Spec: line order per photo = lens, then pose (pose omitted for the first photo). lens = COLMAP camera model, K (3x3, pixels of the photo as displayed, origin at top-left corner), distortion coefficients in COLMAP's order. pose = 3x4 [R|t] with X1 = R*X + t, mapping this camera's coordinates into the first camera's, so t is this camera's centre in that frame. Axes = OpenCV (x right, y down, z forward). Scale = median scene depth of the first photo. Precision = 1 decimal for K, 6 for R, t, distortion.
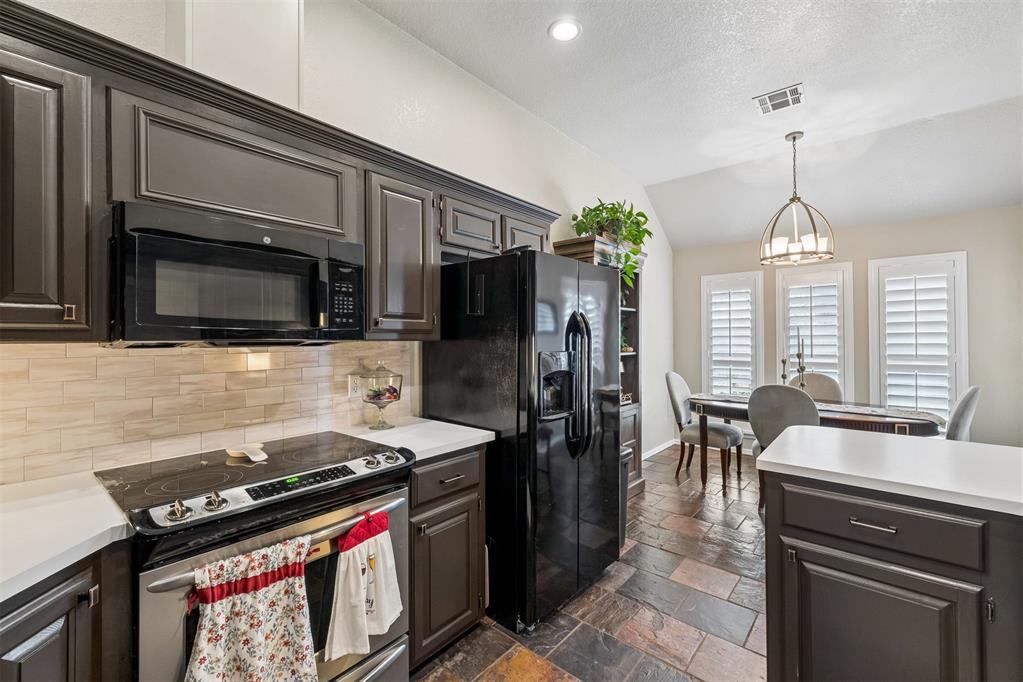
lens RADIAL K [[433.8, 0, 509.6], [0, 433.8, 333.9], [0, 0, 1]] dist [0.009324, -0.001007]
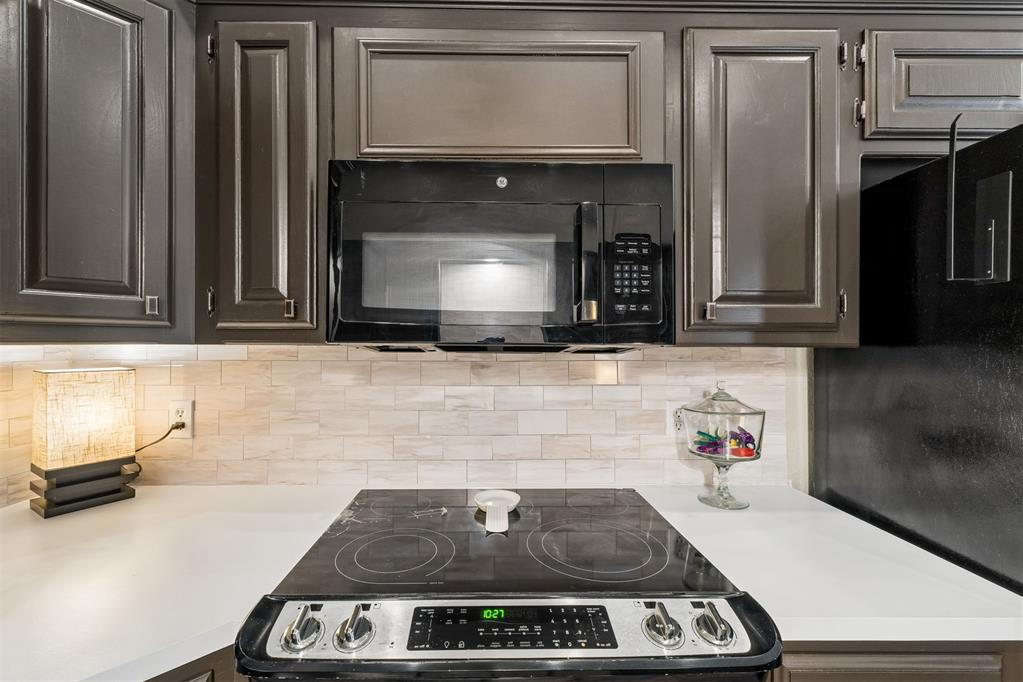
lens RADIAL K [[433.8, 0, 493.9], [0, 433.8, 341.8], [0, 0, 1]] dist [0.009324, -0.001007]
pose [[0.661673, 0.000286, -0.749792, -0.085645], [0.002919, 0.999991, 0.002957, 0.009402], [0.749787, -0.004145, 0.661667, 0.501549]]
